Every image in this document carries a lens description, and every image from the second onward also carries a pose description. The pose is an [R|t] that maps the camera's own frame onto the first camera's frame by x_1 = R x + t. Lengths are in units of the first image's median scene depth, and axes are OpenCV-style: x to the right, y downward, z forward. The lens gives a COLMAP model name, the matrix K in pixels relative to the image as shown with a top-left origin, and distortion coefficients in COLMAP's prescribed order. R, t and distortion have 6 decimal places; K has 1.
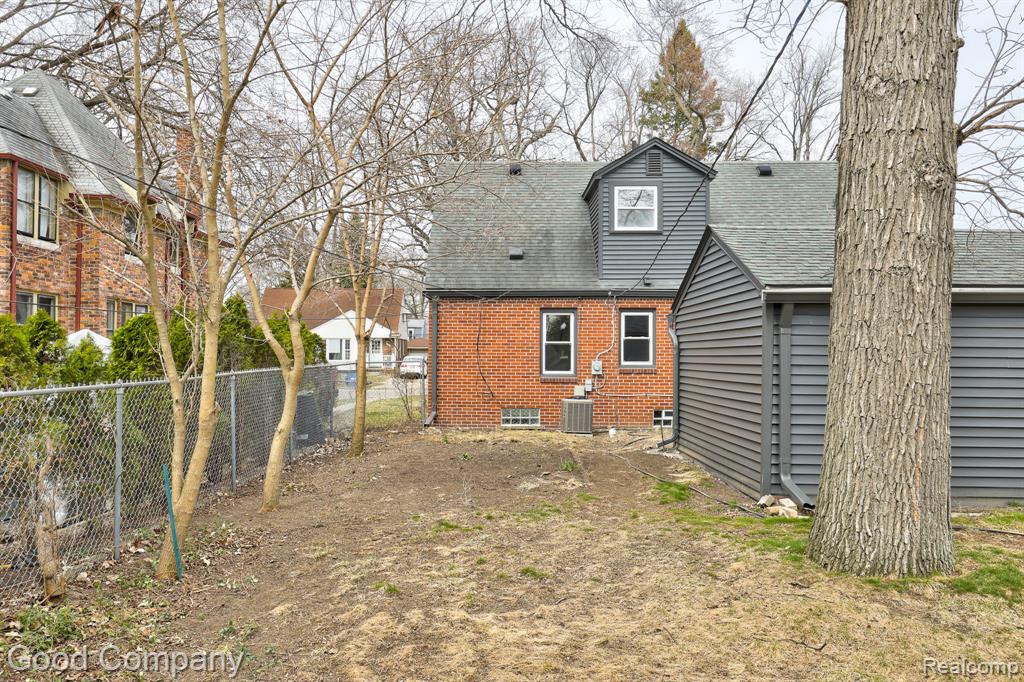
lens RADIAL K [[796.6, 0, 512.0], [0, 796.6, 341.0], [0, 0, 1]] dist [0.000755, 0.000035]
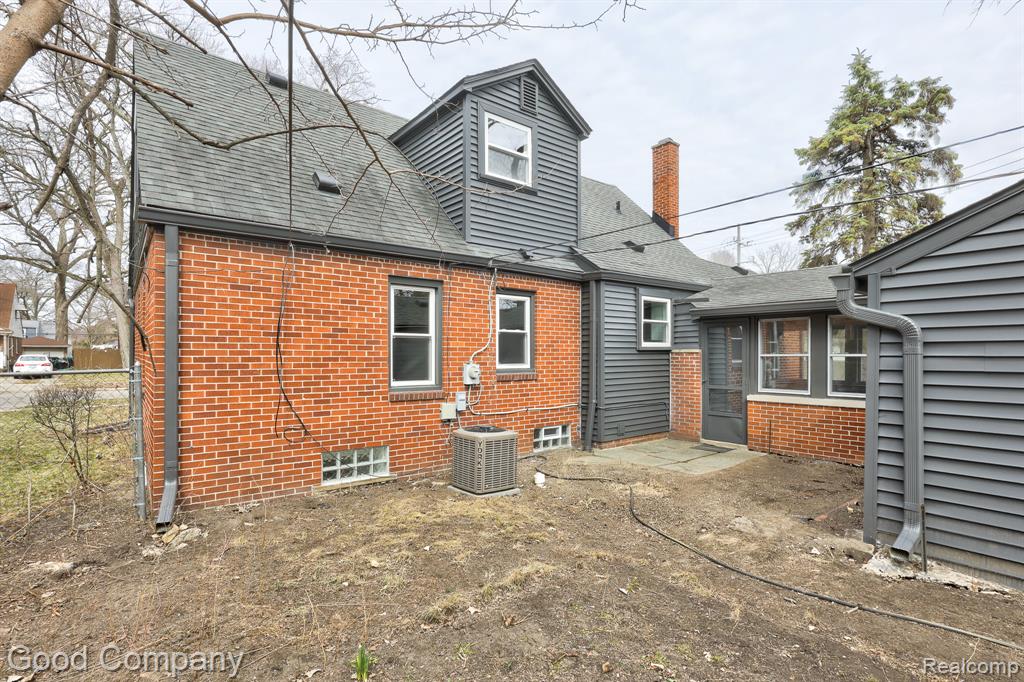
lens RADIAL K [[499.7, 0, 529.9], [0, 499.7, 358.6], [0, 0, 1]] dist [0.002360, 0.000531]
pose [[0.785520, -0.007192, 0.618794, -0.111230], [-0.010050, 0.999652, 0.024378, 0.009924], [-0.618755, -0.025368, 0.785175, 0.637961]]
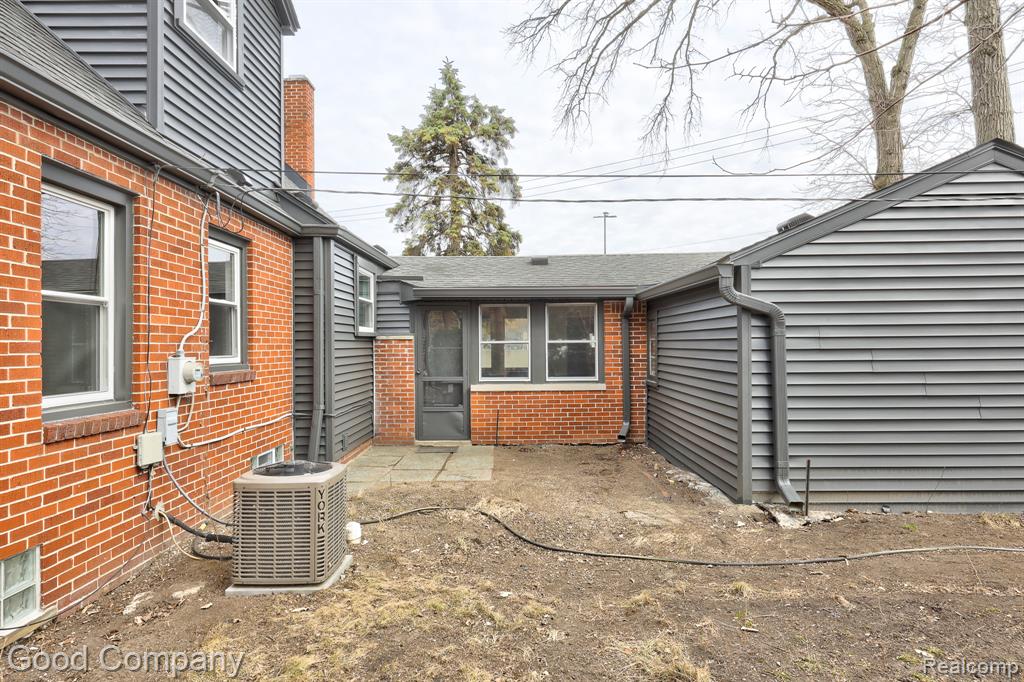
lens RADIAL K [[551.0, 0, 512.0], [0, 551.0, 341.0], [0, 0, 1]] dist [-0.000547, 0.000130]
pose [[0.044415, 0.005663, 0.998997, -0.136120], [-0.011388, 0.999922, -0.005162, 0.017465], [-0.998948, -0.011147, 0.044476, 0.831346]]
